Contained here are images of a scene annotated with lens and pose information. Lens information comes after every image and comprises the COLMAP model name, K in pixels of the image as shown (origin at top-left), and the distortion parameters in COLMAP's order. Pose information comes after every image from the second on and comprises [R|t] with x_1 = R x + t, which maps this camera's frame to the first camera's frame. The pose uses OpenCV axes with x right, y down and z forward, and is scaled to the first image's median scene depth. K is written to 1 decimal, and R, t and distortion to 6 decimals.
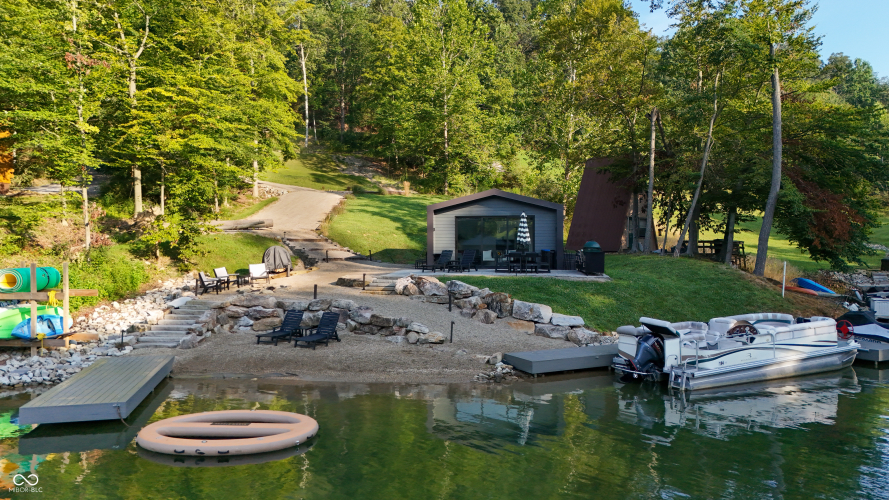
lens RADIAL K [[624.1, 0, 446.6], [0, 624.1, 232.9], [0, 0, 1]] dist [0.112708, -0.138306]
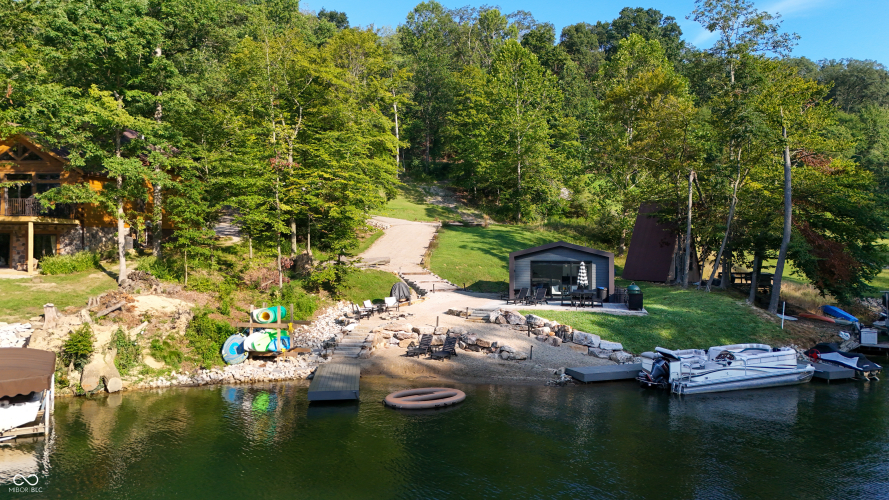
lens RADIAL K [[624.1, 0, 446.6], [0, 624.1, 232.9], [0, 0, 1]] dist [0.112708, -0.138306]
pose [[0.994117, -0.000171, -0.108309, -0.023299], [-0.000371, 0.999988, -0.004981, -0.092140], [0.108309, 0.004992, 0.994105, -0.399631]]
